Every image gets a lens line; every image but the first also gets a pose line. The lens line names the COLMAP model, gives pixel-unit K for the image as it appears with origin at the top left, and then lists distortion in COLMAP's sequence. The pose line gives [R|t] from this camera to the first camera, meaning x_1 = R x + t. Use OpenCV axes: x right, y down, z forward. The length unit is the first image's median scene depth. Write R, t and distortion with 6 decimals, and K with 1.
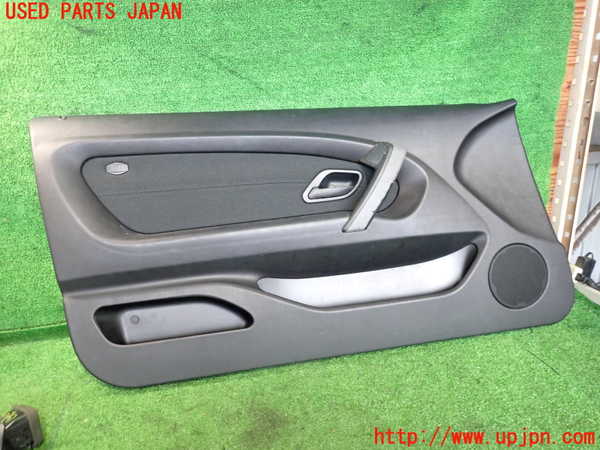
lens RADIAL K [[443.6, 0, 296.4], [0, 443.6, 226.7], [0, 0, 1]] dist [0.007401, -0.001492]
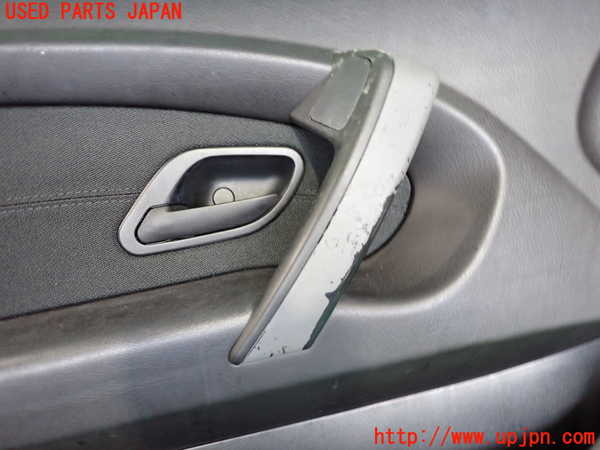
lens RADIAL K [[443.6, 0, 296.4], [0, 443.6, 226.7], [0, 0, 1]] dist [0.007401, -0.001492]
pose [[0.999006, -0.032631, -0.030362, 0.154536], [0.036453, 0.990135, 0.135294, -0.113839], [0.025648, -0.136266, 0.990340, 0.674427]]
